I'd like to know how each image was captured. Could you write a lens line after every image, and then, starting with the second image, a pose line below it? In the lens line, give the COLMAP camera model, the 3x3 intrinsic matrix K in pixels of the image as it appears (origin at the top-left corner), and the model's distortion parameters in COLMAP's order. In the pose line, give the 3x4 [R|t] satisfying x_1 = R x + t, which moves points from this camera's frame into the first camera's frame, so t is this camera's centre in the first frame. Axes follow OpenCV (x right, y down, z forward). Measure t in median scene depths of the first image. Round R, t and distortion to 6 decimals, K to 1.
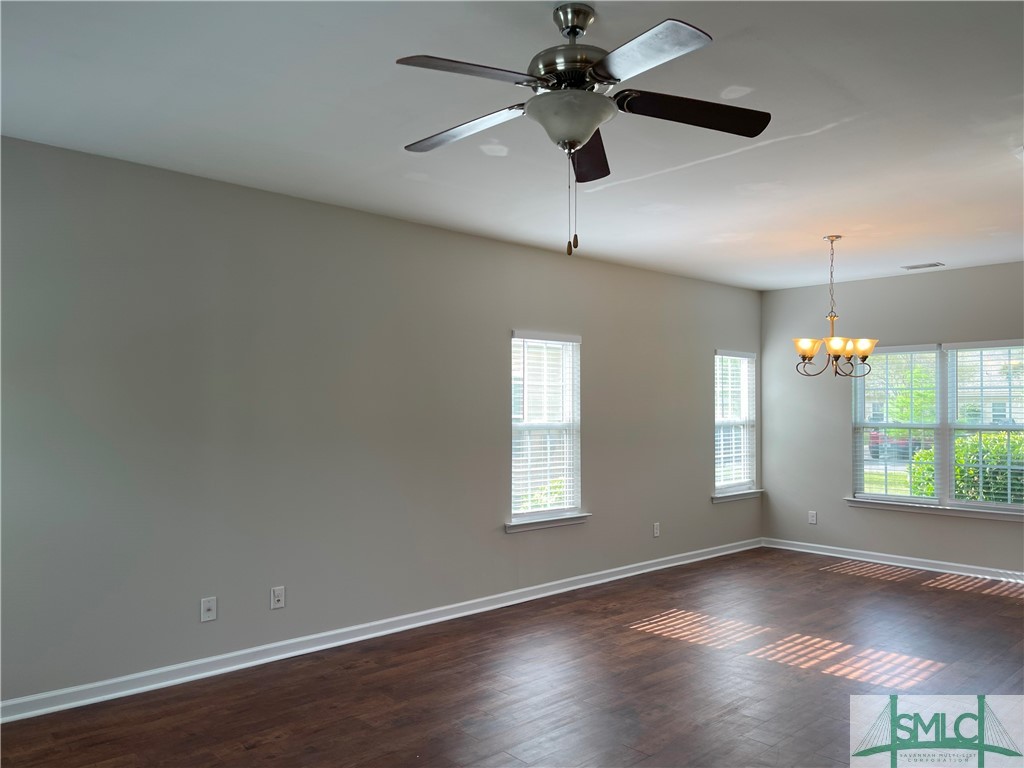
lens RADIAL K [[780.6, 0, 512.5], [0, 780.6, 382.2], [0, 0, 1]] dist [0.003762, 0.001969]
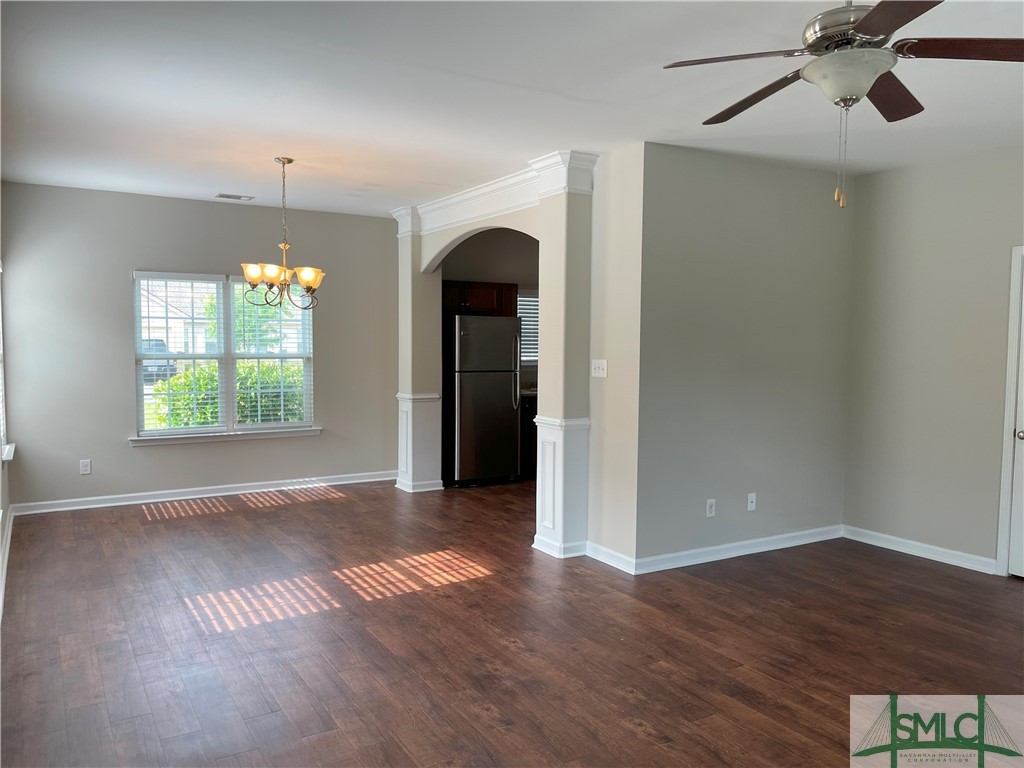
lens RADIAL K [[775.4, 0, 502.7], [0, 775.4, 384.2], [0, 0, 1]] dist [0.072825, -0.103827]
pose [[0.216191, -0.061197, 0.974431, -0.566258], [-0.038219, 0.996738, 0.071078, 0.009749], [-0.975603, -0.052609, 0.213147, 0.631474]]
